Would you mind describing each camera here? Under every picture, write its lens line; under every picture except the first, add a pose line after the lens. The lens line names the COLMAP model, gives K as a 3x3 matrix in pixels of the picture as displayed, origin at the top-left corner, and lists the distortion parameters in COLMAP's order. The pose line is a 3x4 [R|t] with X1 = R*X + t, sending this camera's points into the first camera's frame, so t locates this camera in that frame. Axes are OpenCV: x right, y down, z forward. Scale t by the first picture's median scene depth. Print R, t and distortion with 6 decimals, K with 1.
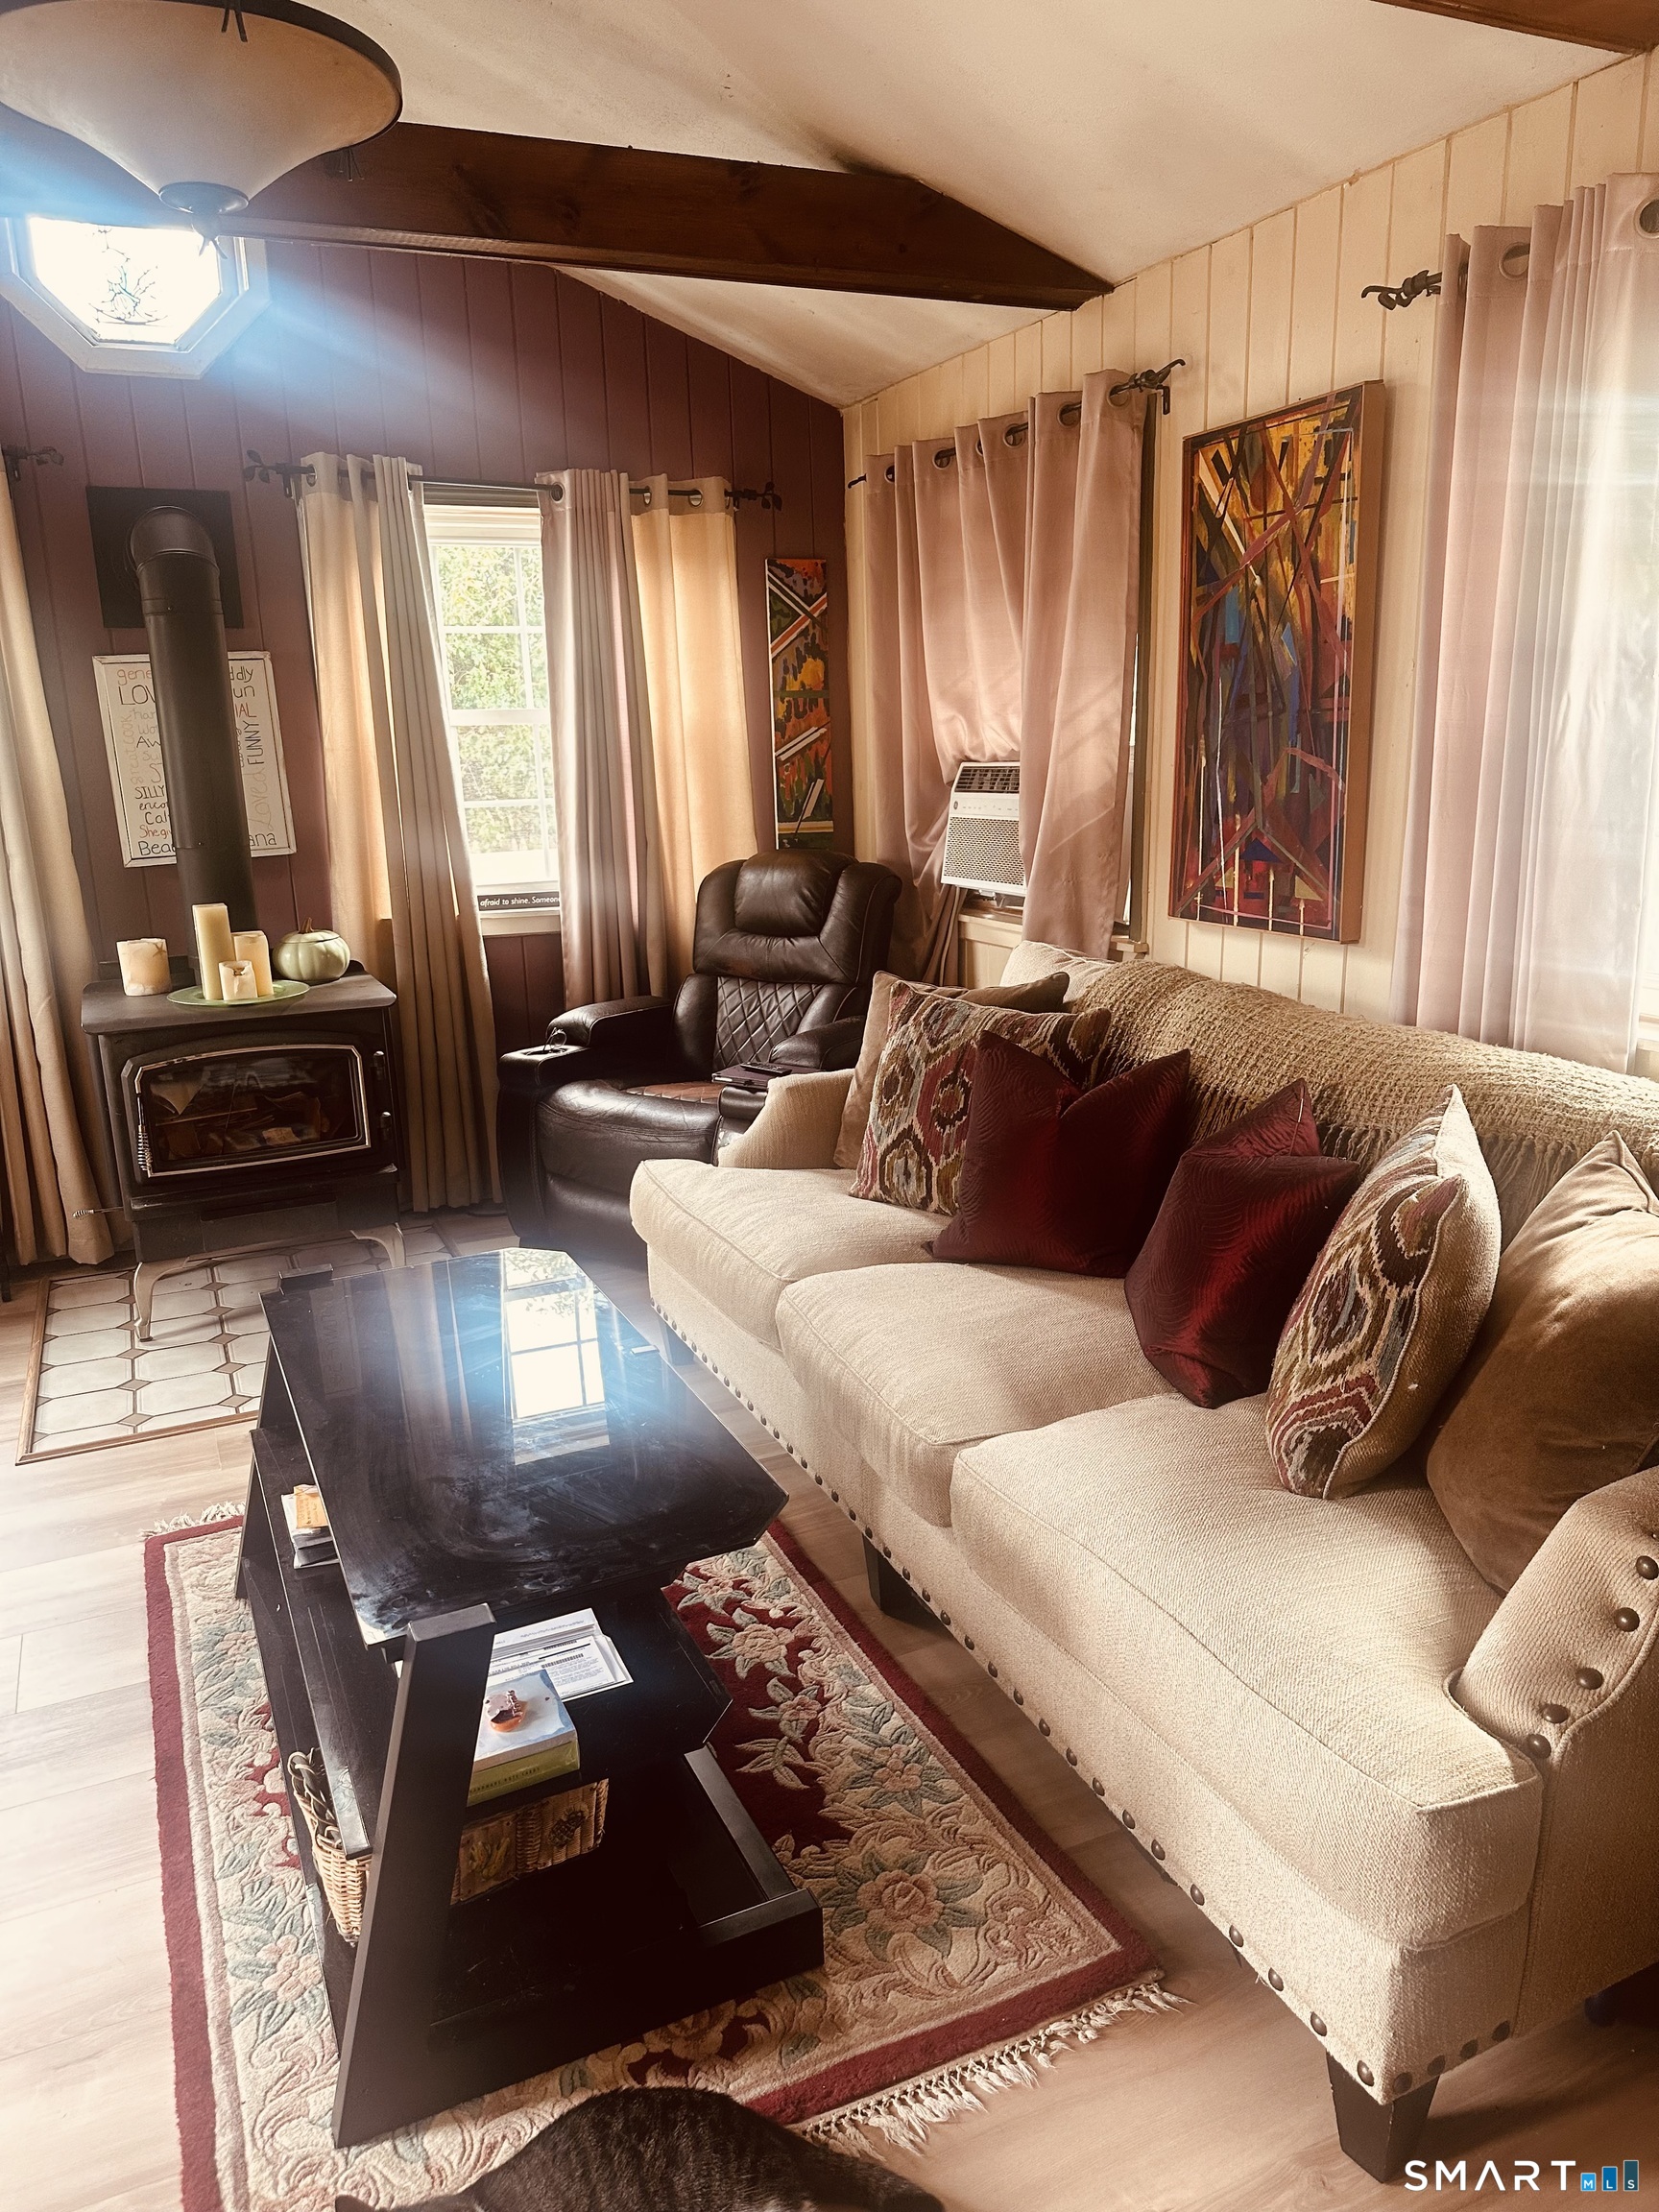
lens RADIAL K [[1544.0, 0, 826.9], [0, 1544.0, 1143.5], [0, 0, 1]] dist [0.060695, -0.089425]
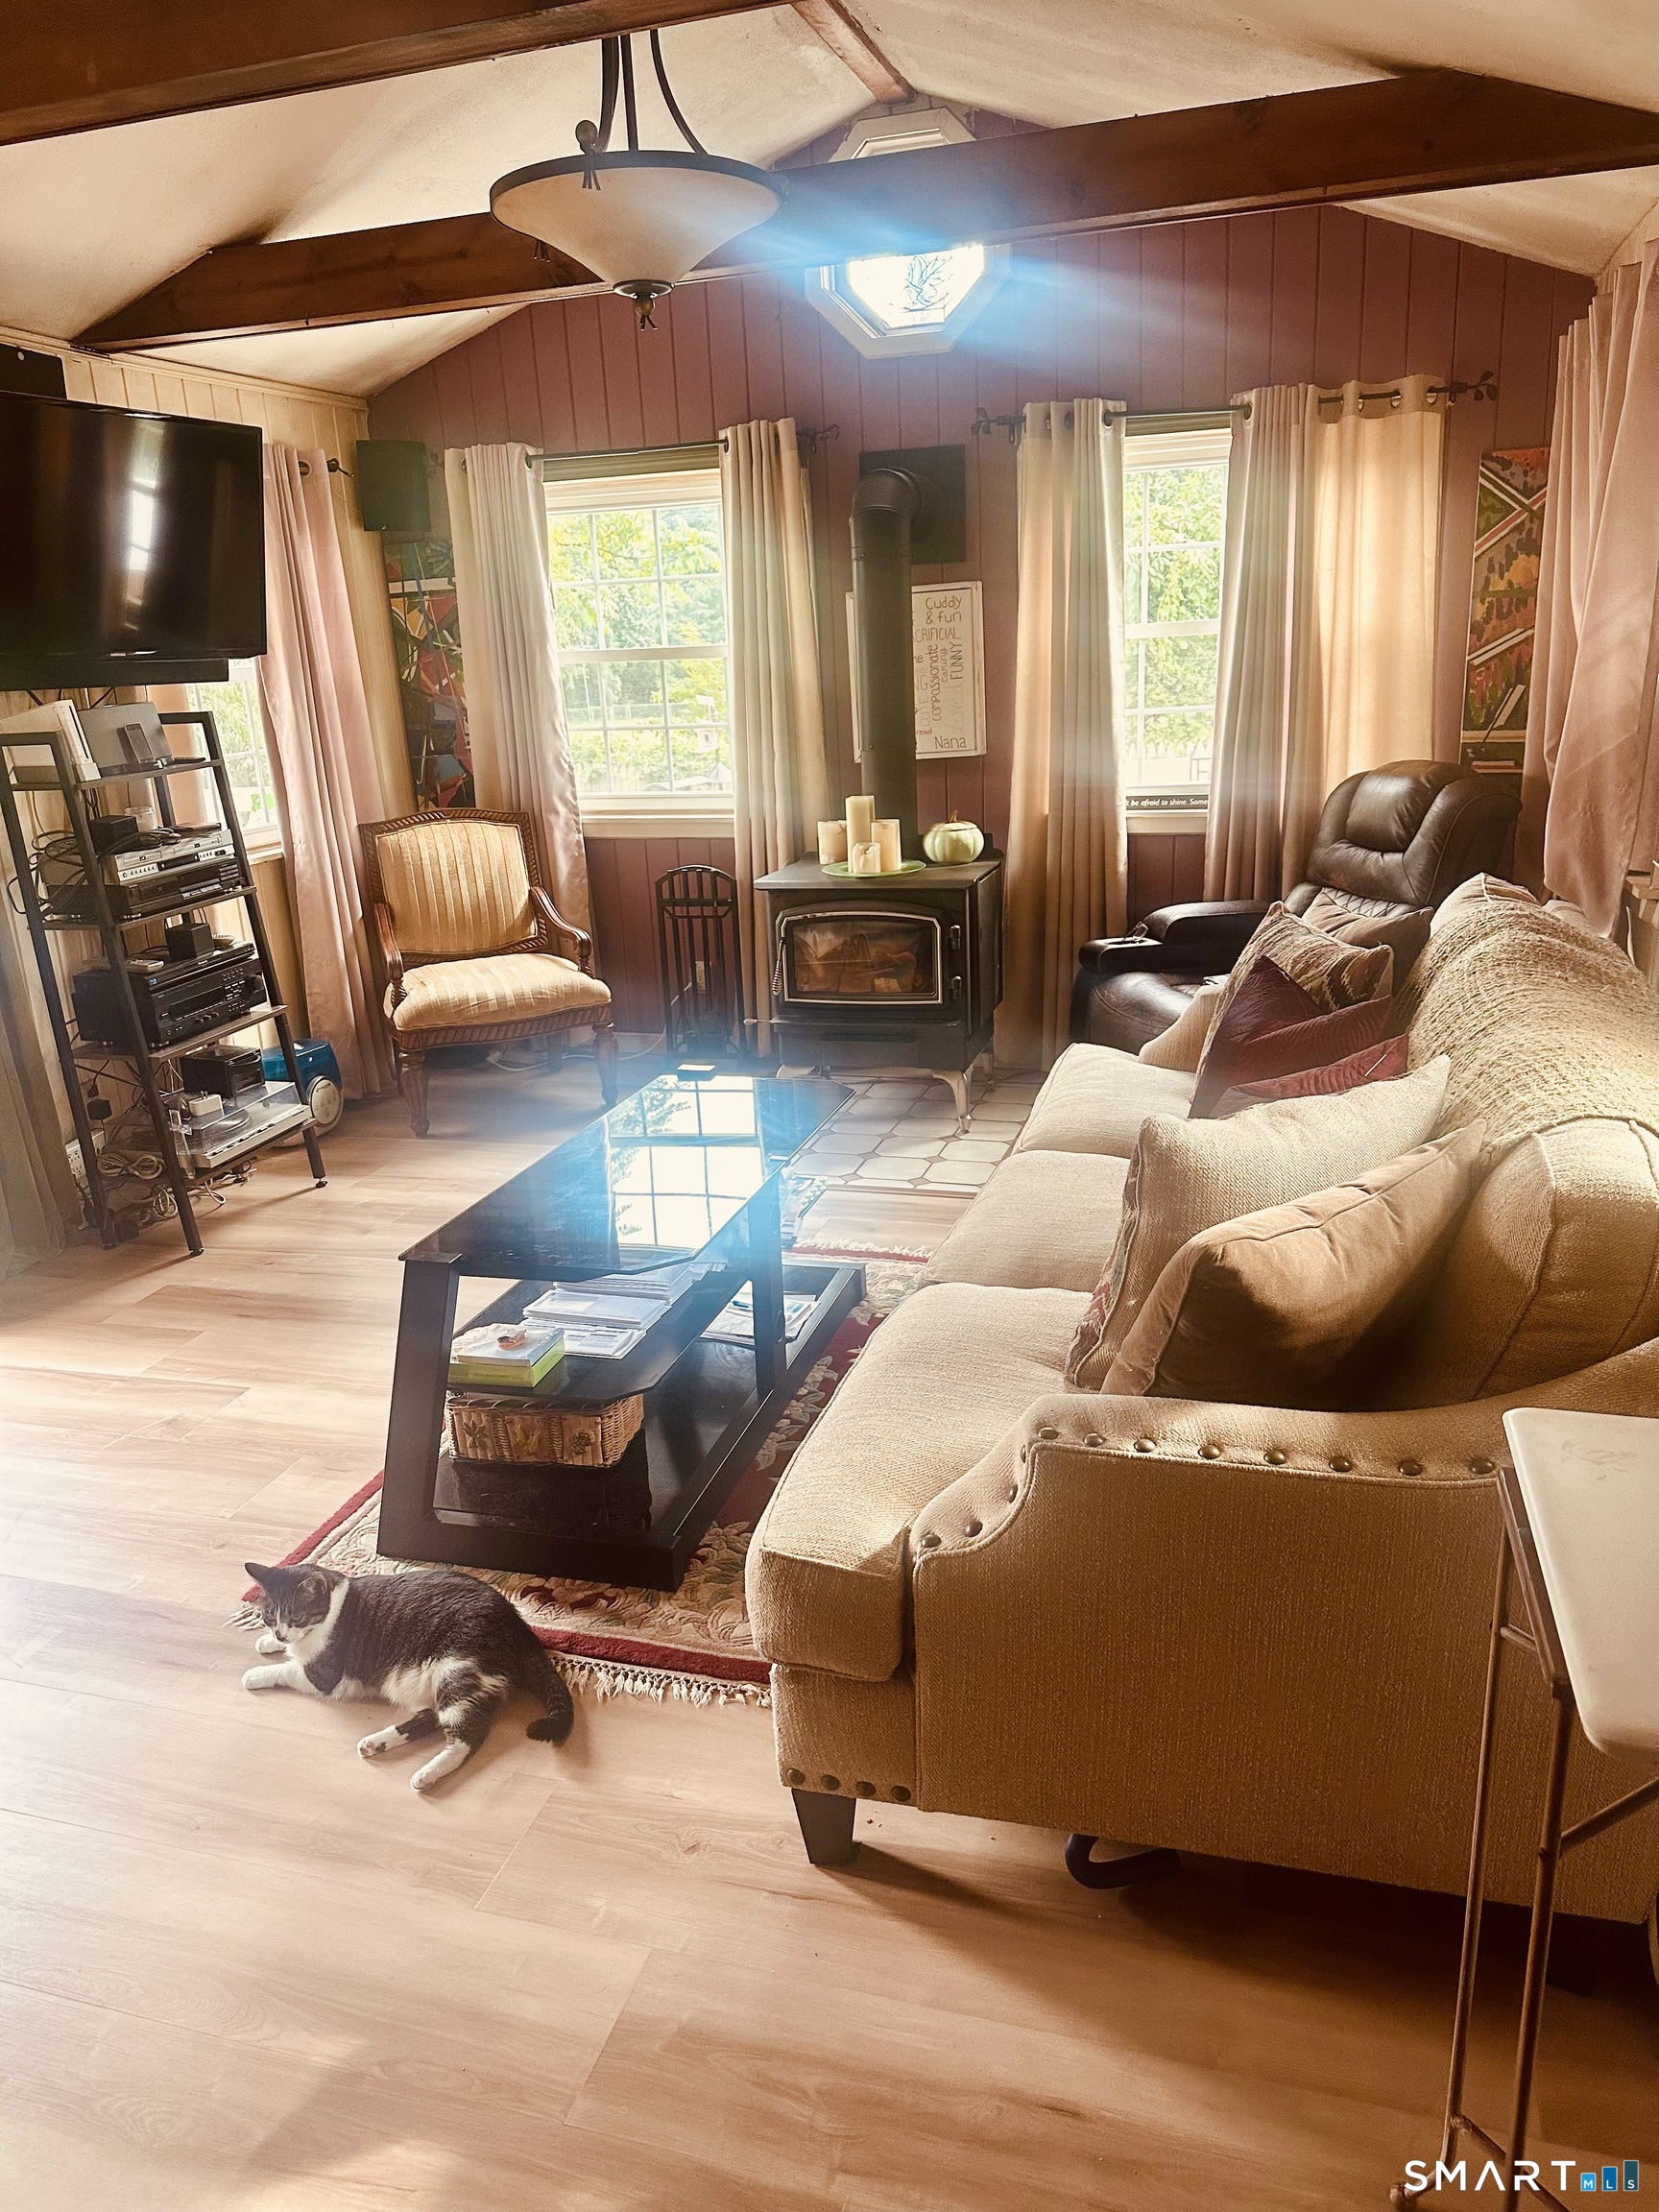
lens RADIAL K [[1554.6, 0, 835.1], [0, 1554.6, 1138.9], [0, 0, 1]] dist [0.090420, -0.151239]
pose [[0.750458, 0.189905, -0.633047, 0.505104], [-0.145500, 0.981802, 0.122041, -0.034068], [0.644703, 0.000522, 0.764433, 0.014080]]
